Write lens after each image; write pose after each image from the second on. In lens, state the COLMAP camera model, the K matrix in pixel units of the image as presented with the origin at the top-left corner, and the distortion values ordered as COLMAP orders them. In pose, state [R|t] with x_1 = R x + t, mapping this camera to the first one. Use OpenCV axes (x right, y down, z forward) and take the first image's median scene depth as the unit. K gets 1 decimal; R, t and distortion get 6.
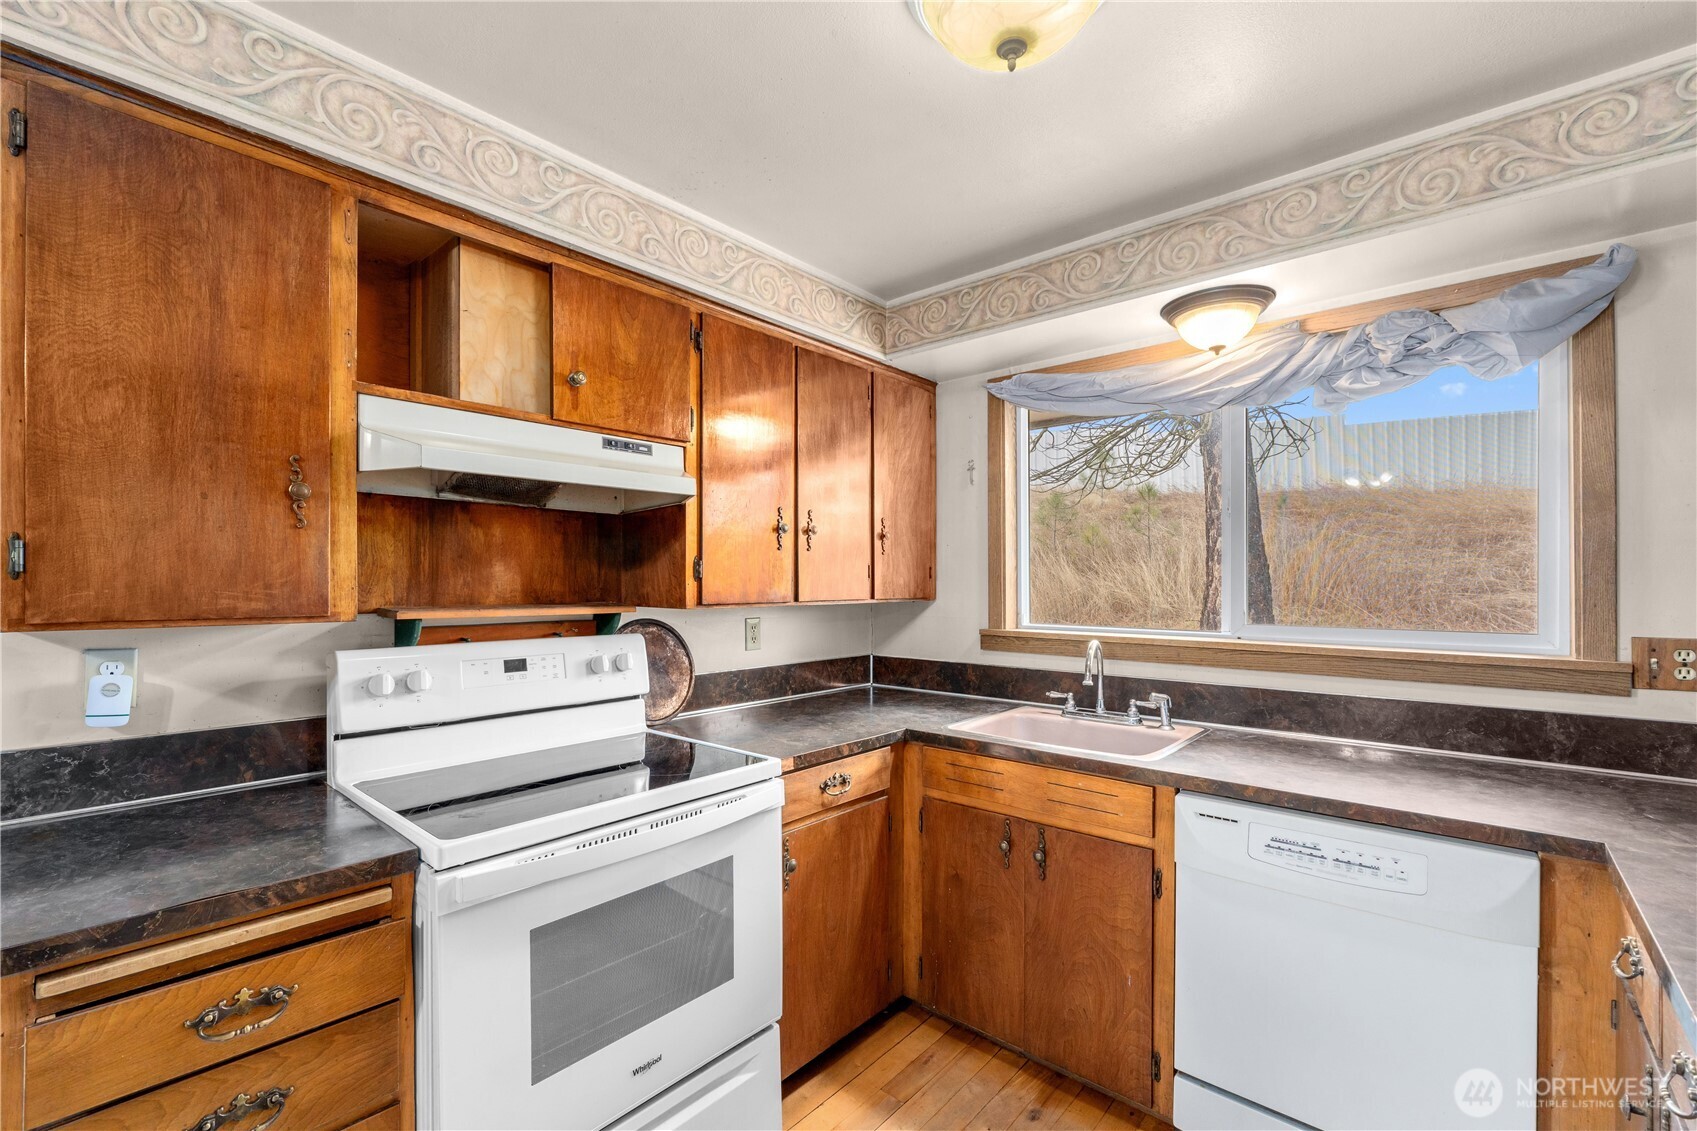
lens RADIAL K [[723.2, 0, 847.3], [0, 723.2, 579.9], [0, 0, 1]] dist [-0.008915, 0.000999]
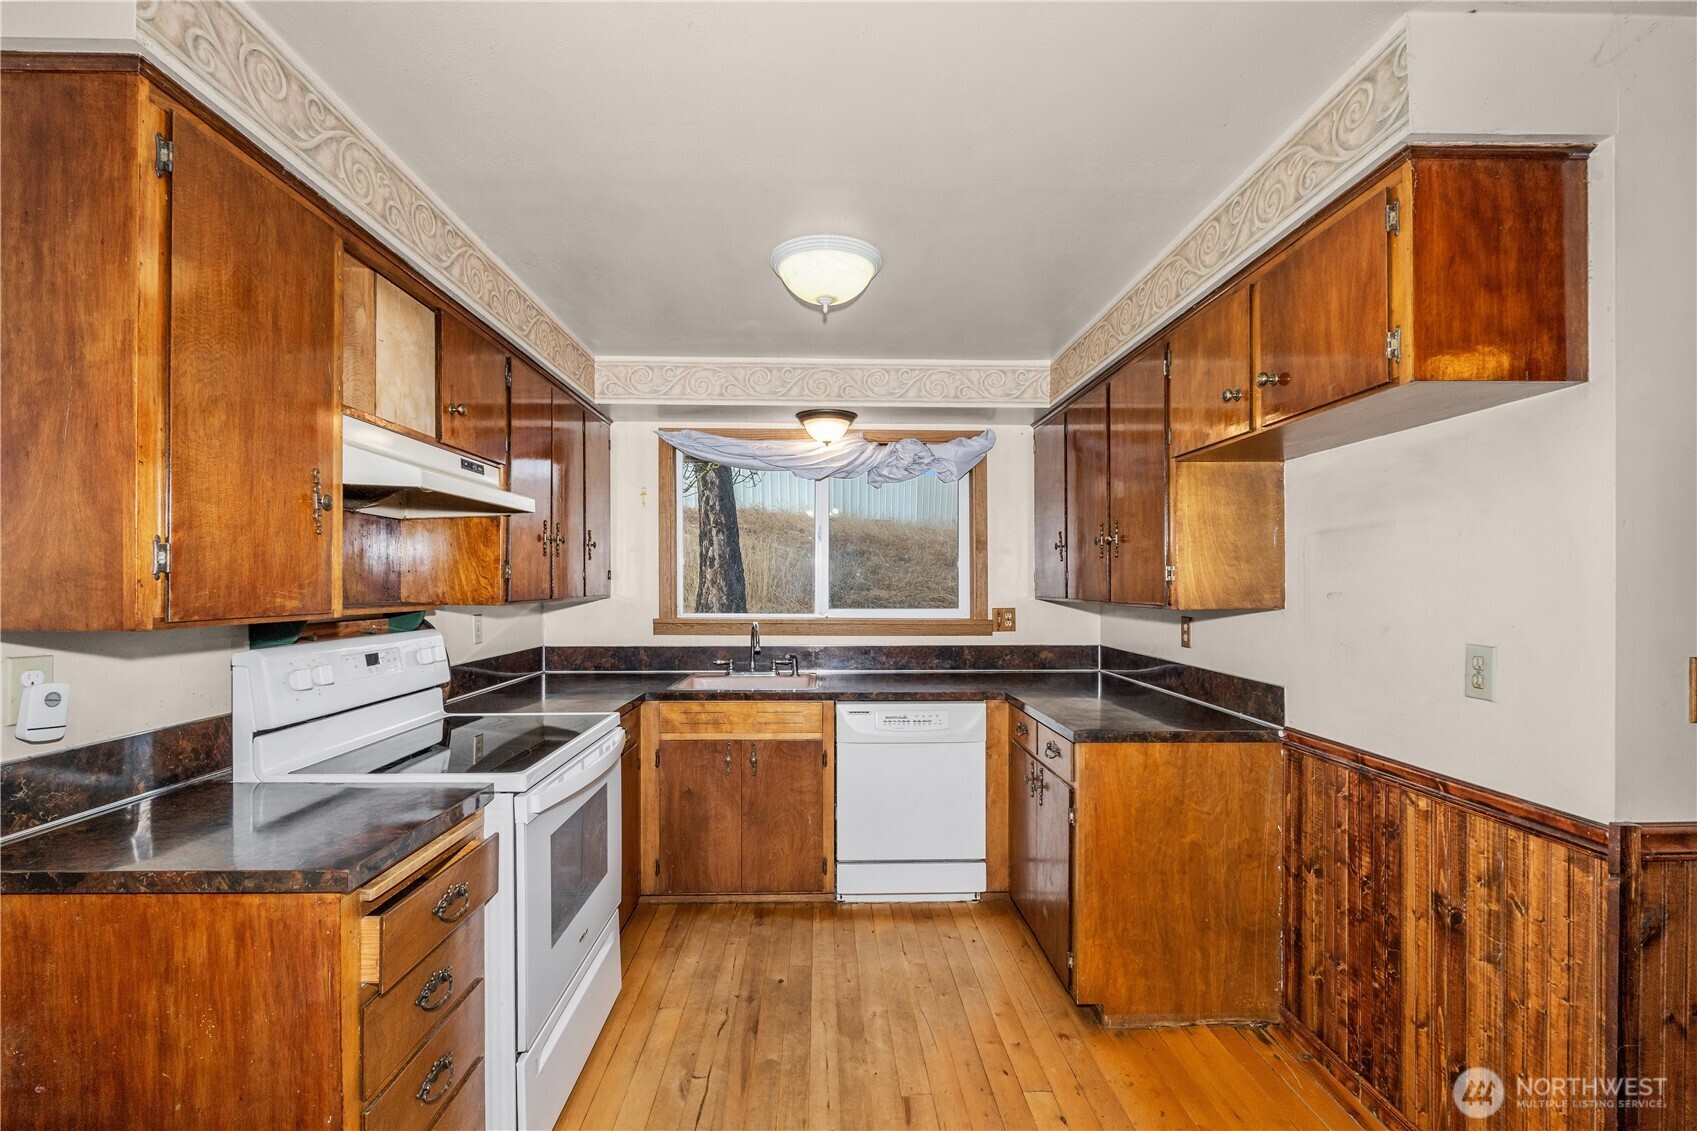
lens RADIAL K [[723.2, 0, 842.4], [0, 723.2, 570.5], [0, 0, 1]] dist [-0.008915, 0.000999]
pose [[0.729107, 0.011822, 0.684298, -0.697549], [-0.002753, 0.999893, -0.014340, -0.001441], [-0.684395, 0.008571, 0.729061, -0.276642]]
